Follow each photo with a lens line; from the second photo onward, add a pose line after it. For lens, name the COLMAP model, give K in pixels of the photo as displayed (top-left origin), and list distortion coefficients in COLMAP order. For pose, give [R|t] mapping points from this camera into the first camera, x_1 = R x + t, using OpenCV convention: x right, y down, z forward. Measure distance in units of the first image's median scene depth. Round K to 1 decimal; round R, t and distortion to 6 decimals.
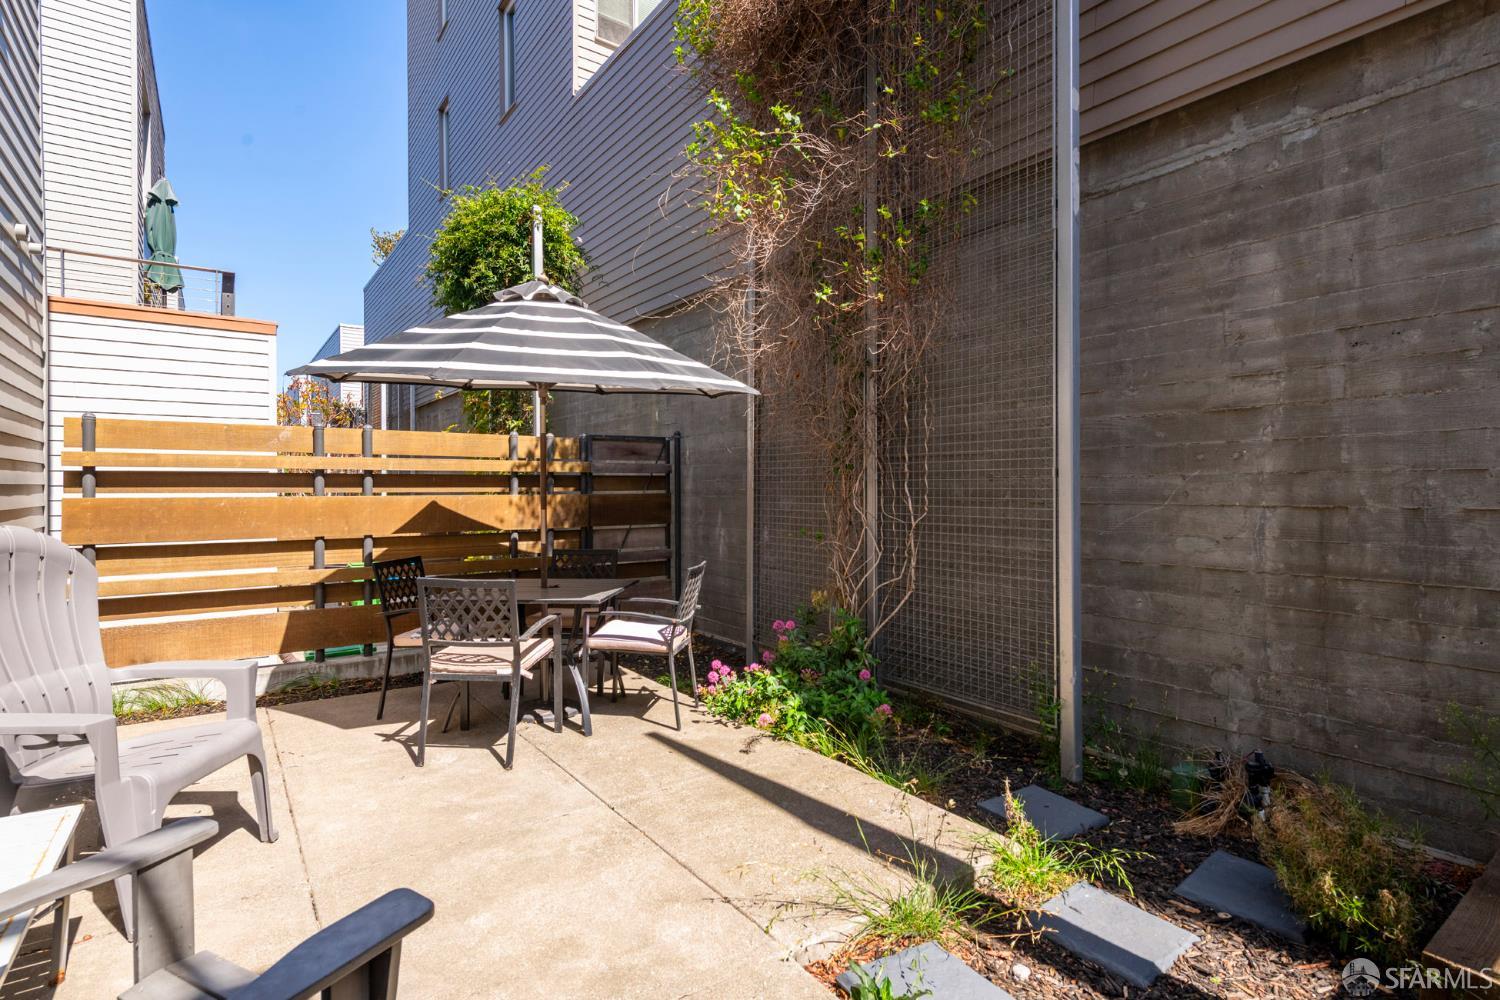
lens RADIAL K [[754.2, 0, 748.7], [0, 754.2, 490.5], [0, 0, 1]] dist [0.001006, -0.000037]
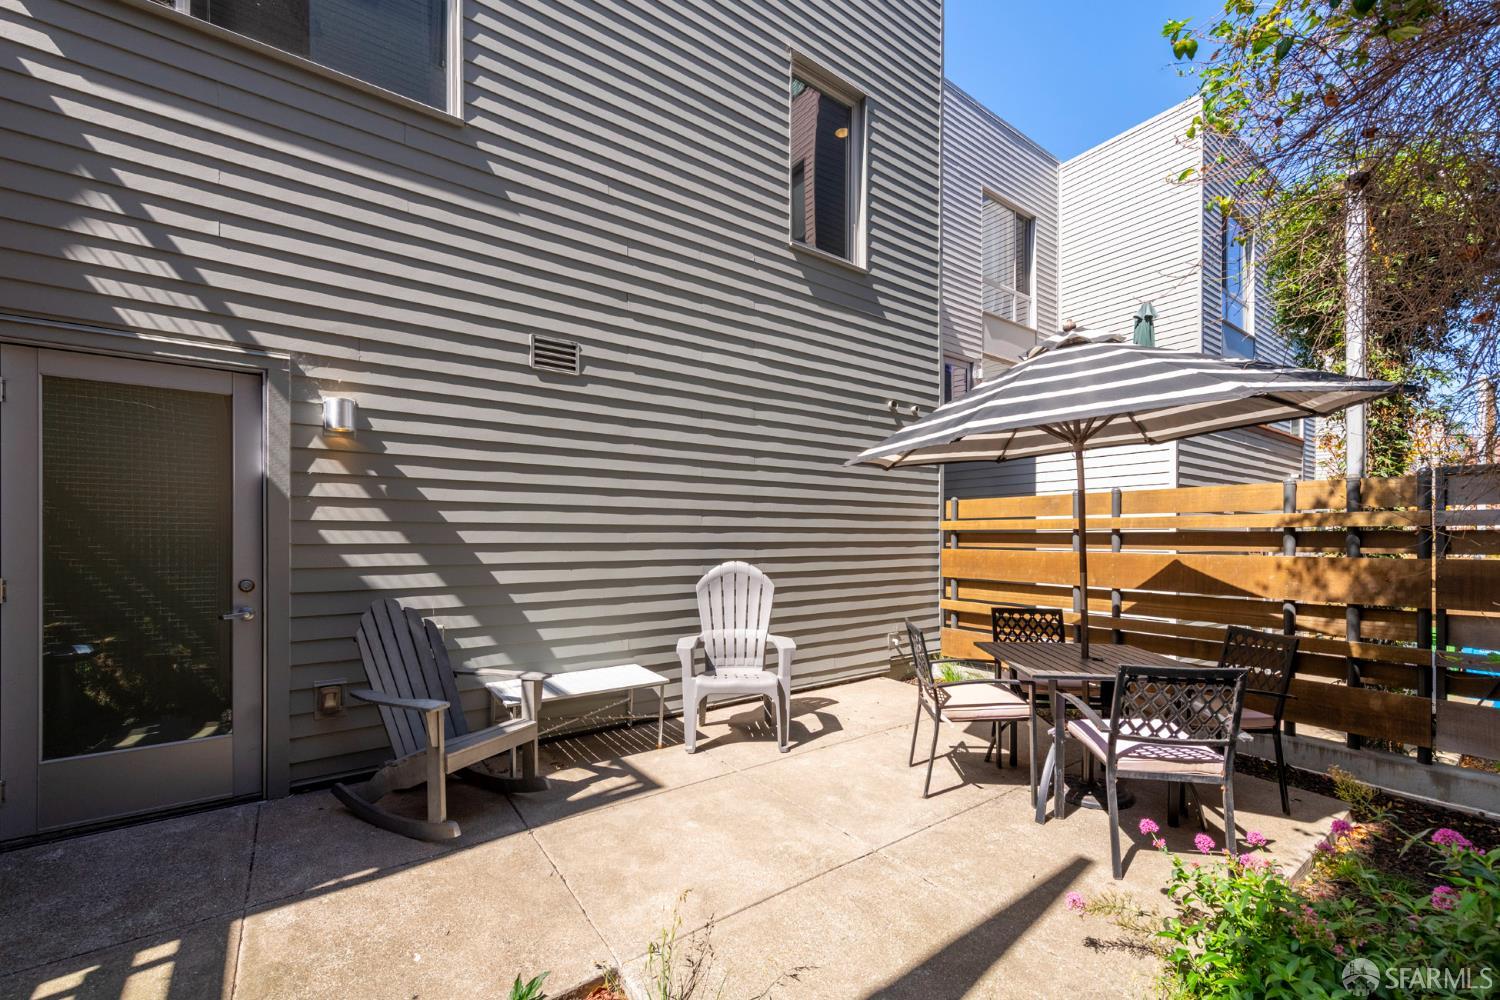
lens RADIAL K [[588.5, 0, 727.8], [0, 588.5, 542.9], [0, 0, 1]] dist [0.009788, -0.002255]
pose [[-0.010055, 0.009964, -0.999900, 0.329115], [-0.004865, 0.999938, 0.010014, -0.012139], [0.999938, 0.004965, -0.010006, 0.411431]]
